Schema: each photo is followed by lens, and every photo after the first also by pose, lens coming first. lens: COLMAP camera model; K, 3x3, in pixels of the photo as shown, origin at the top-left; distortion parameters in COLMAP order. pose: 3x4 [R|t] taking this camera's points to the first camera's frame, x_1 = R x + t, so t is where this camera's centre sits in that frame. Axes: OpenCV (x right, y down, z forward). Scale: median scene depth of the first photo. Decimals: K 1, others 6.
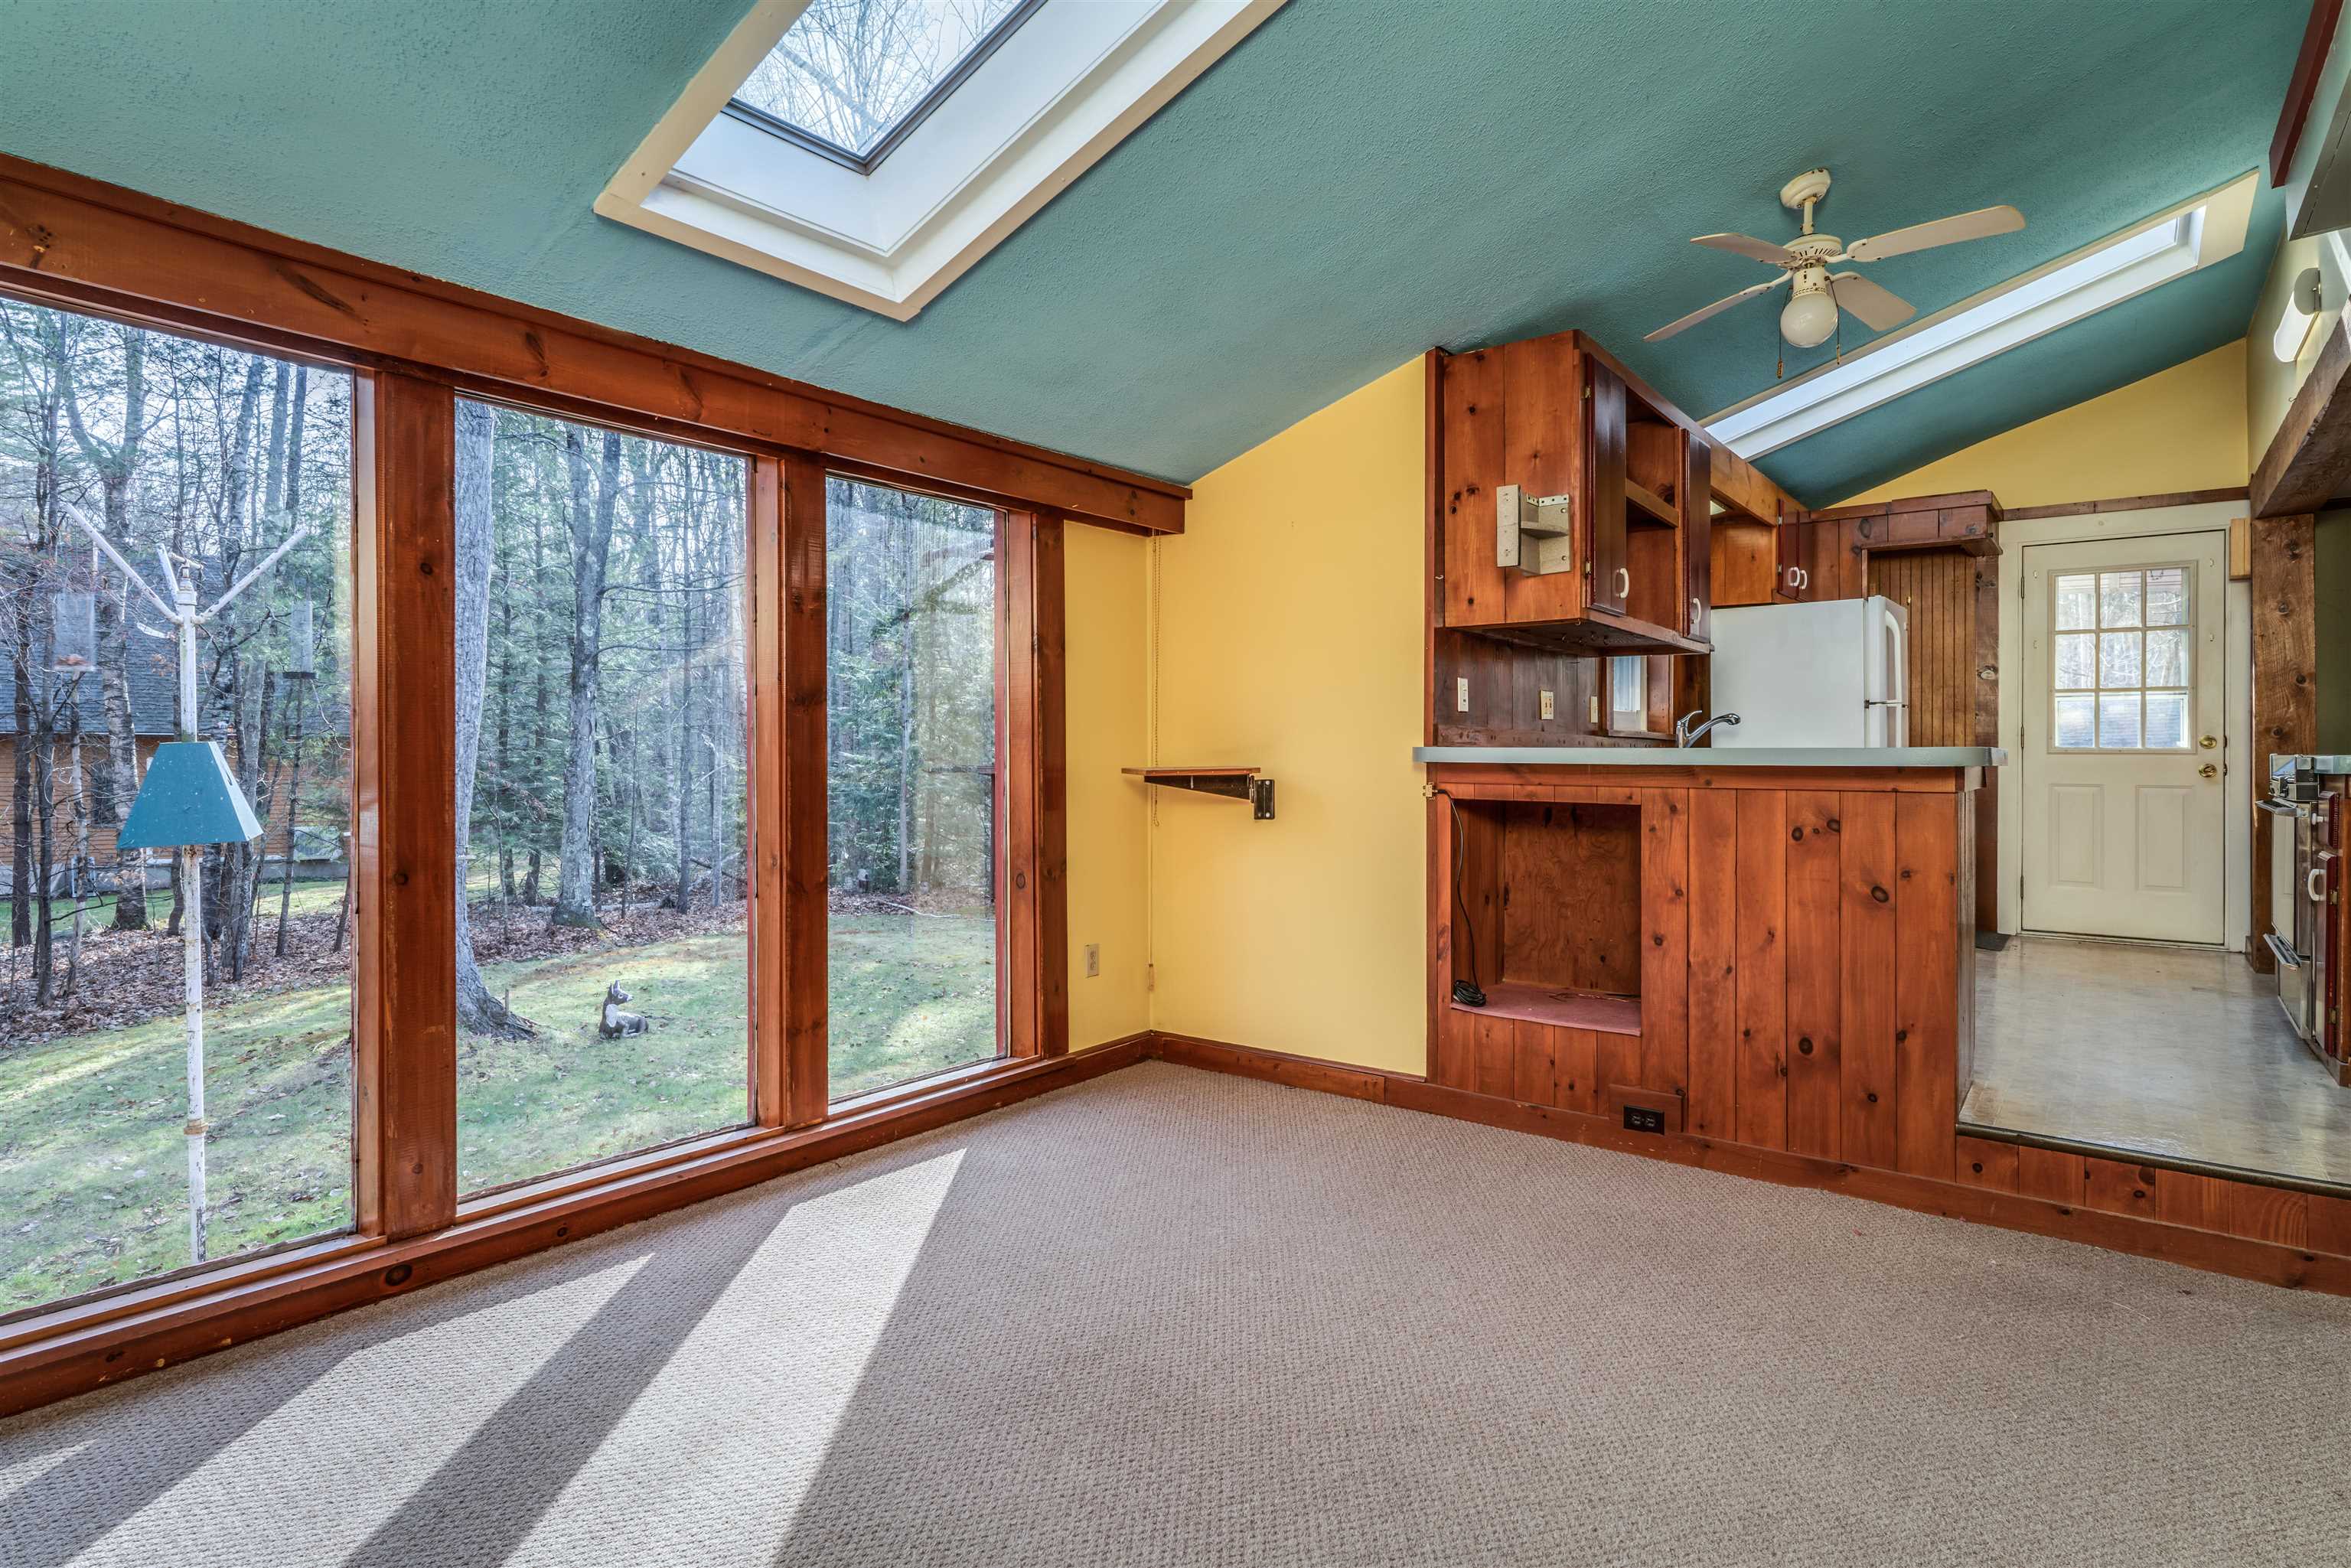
lens RADIAL K [[1223.2, 0, 1171.5], [0, 1223.2, 764.3], [0, 0, 1]] dist [-0.002051, 0.001695]
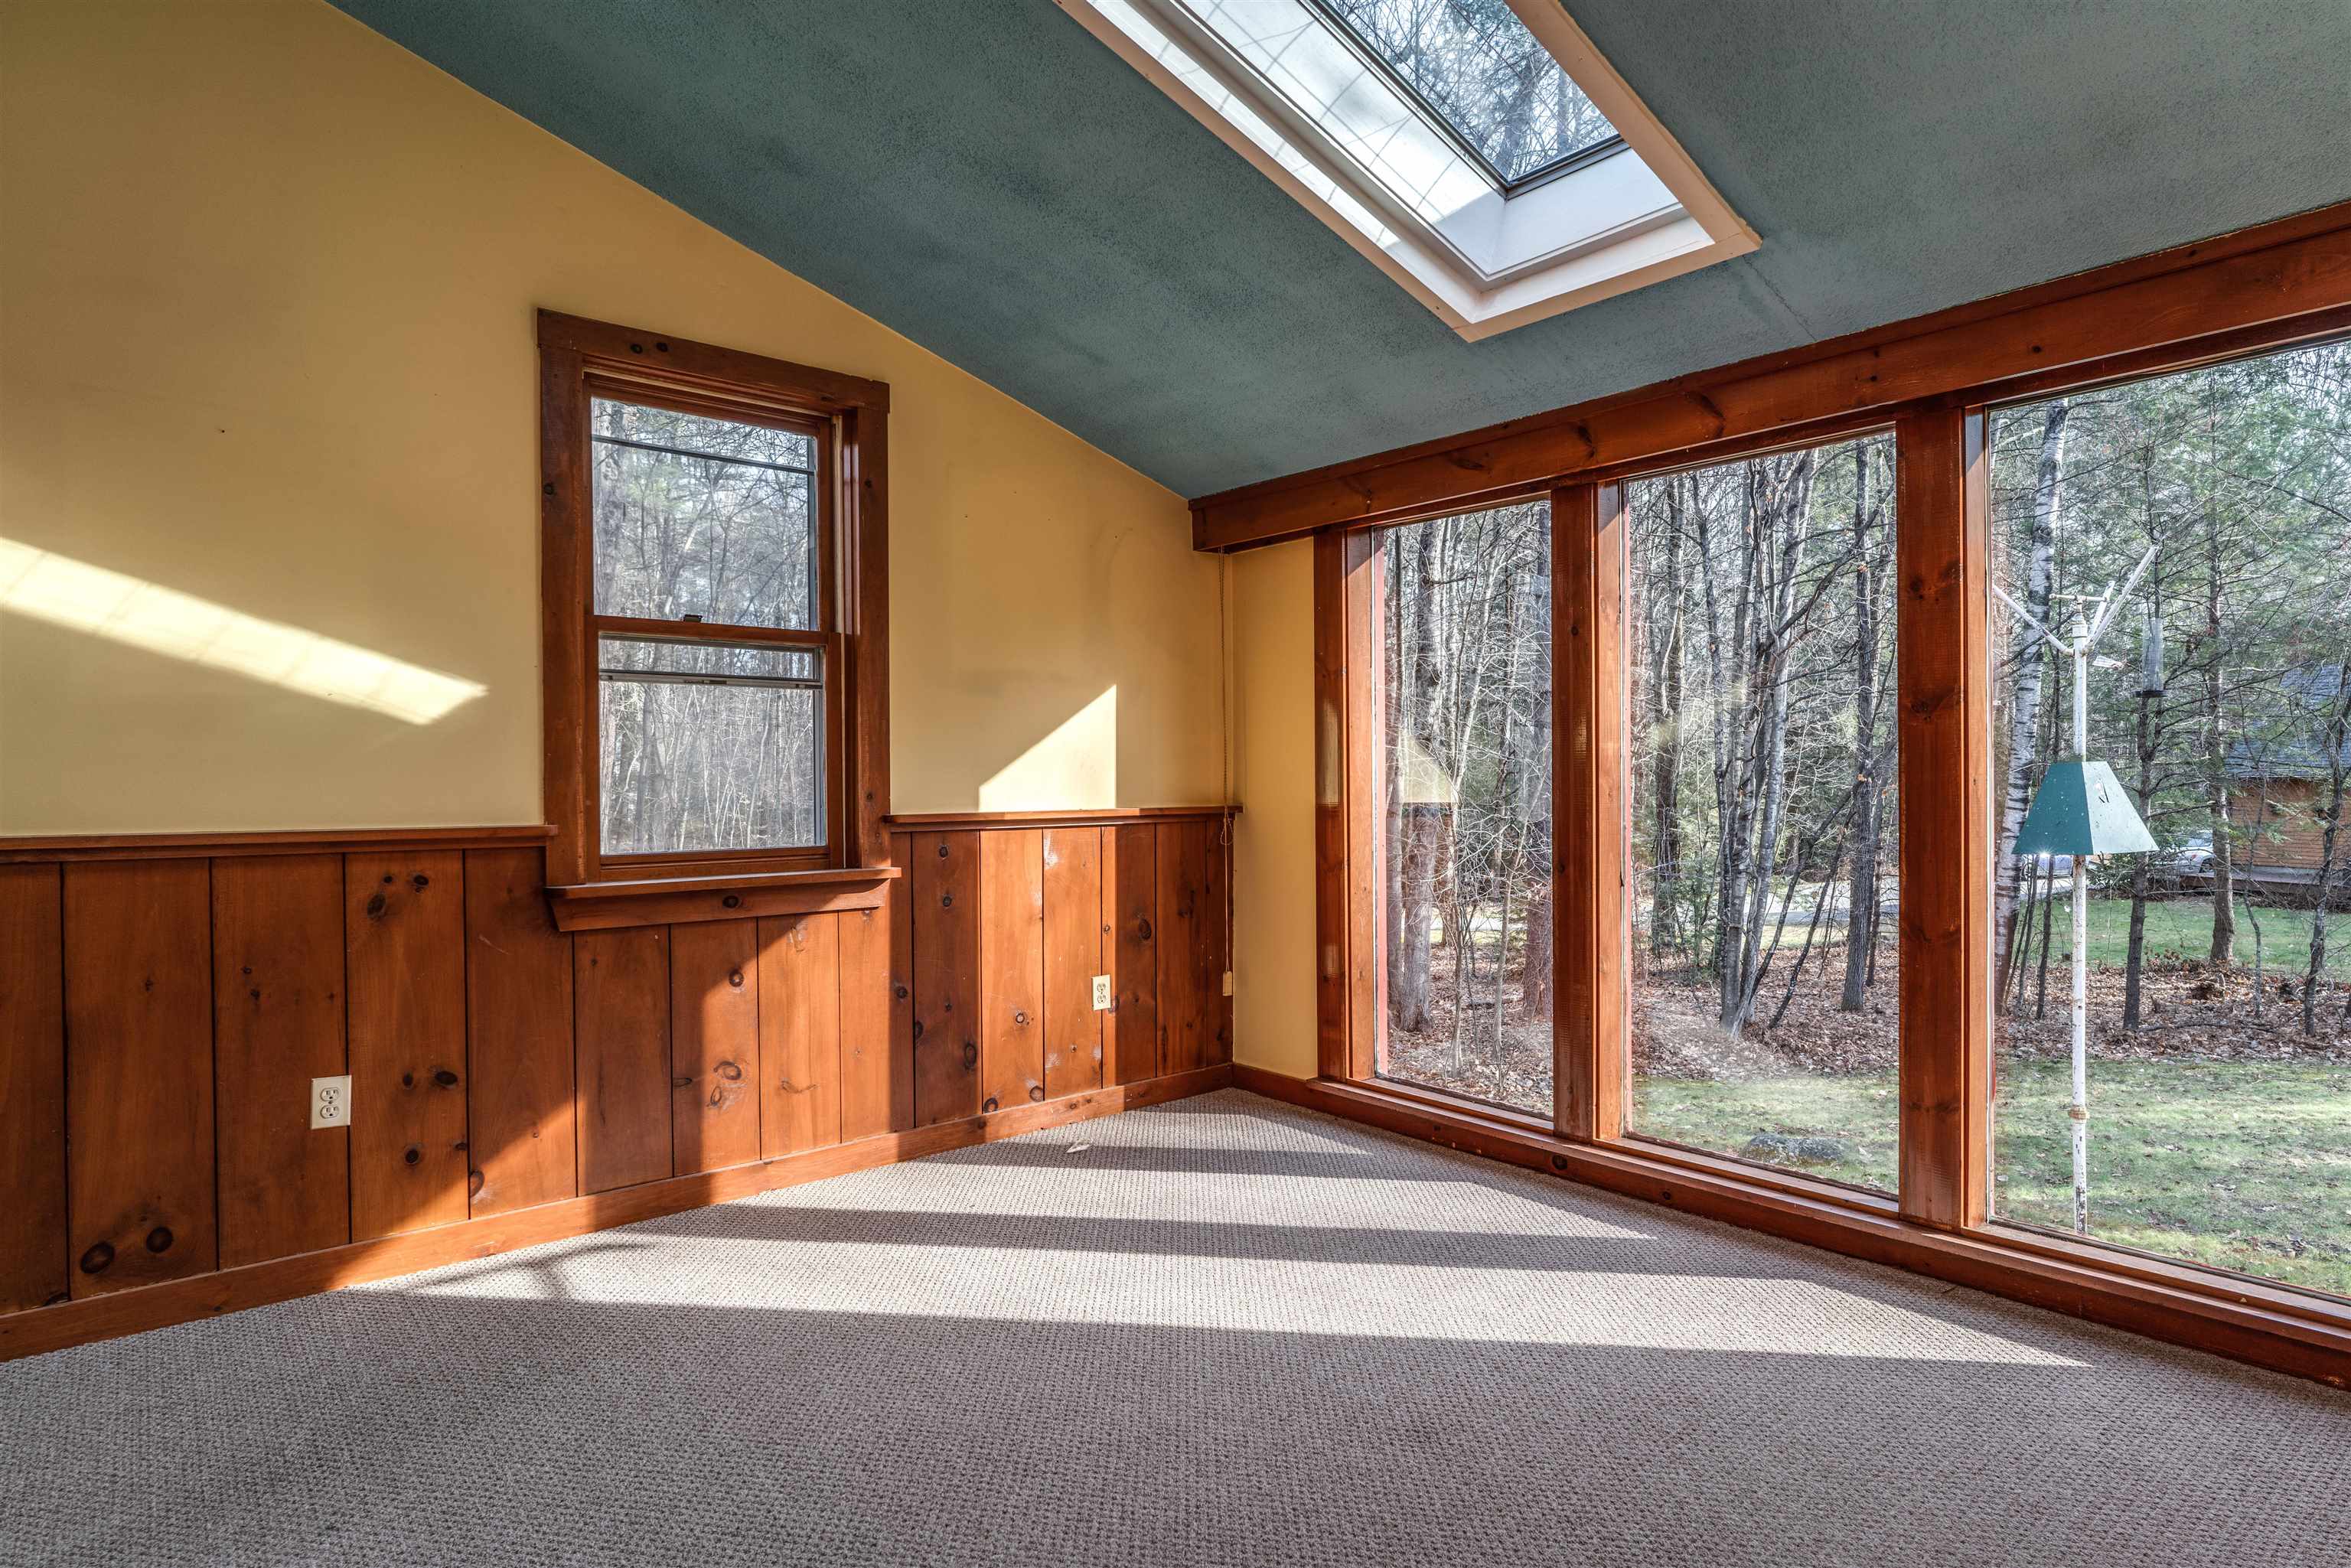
lens RADIAL K [[1062.6, 0, 1175.5], [0, 1062.6, 784.0], [0, 0, 1]] dist [-0.001463, 0.000058]
pose [[-0.123103, 0.003265, -0.992389, 0.507579], [-0.001455, 0.999993, 0.003471, -0.000442], [0.992393, 0.001871, -0.123098, 0.641159]]
